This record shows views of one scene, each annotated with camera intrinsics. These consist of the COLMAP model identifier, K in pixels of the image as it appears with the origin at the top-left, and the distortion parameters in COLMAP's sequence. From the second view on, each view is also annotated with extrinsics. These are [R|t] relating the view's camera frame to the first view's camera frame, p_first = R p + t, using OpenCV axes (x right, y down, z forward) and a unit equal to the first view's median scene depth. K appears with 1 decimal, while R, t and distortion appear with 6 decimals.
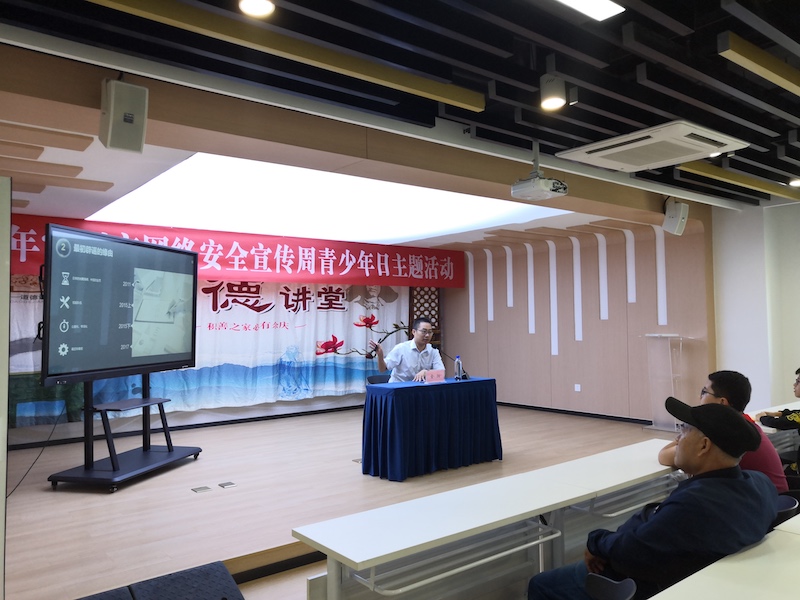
lens RADIAL K [[614.0, 0, 401.7], [0, 614.0, 298.6], [0, 0, 1]] dist [-0.032383, 0.003448]
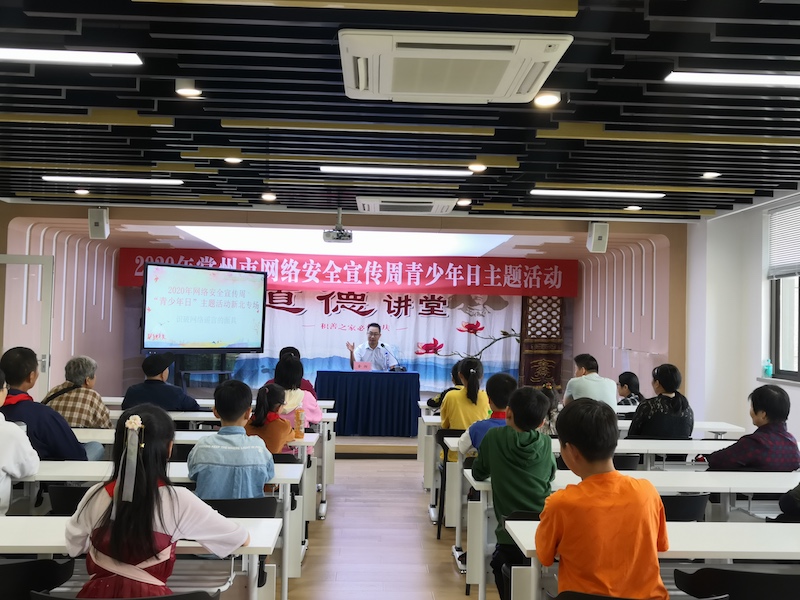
lens RADIAL K [[818.7, 0, 398.7], [0, 818.7, 298.6], [0, 0, 1]] dist [0.037144, 0.000000]
pose [[0.796019, 0.009915, -0.605190, 0.767780], [-0.012031, 0.999927, 0.000558, -0.013473], [0.605152, 0.006836, 0.796081, -0.244676]]
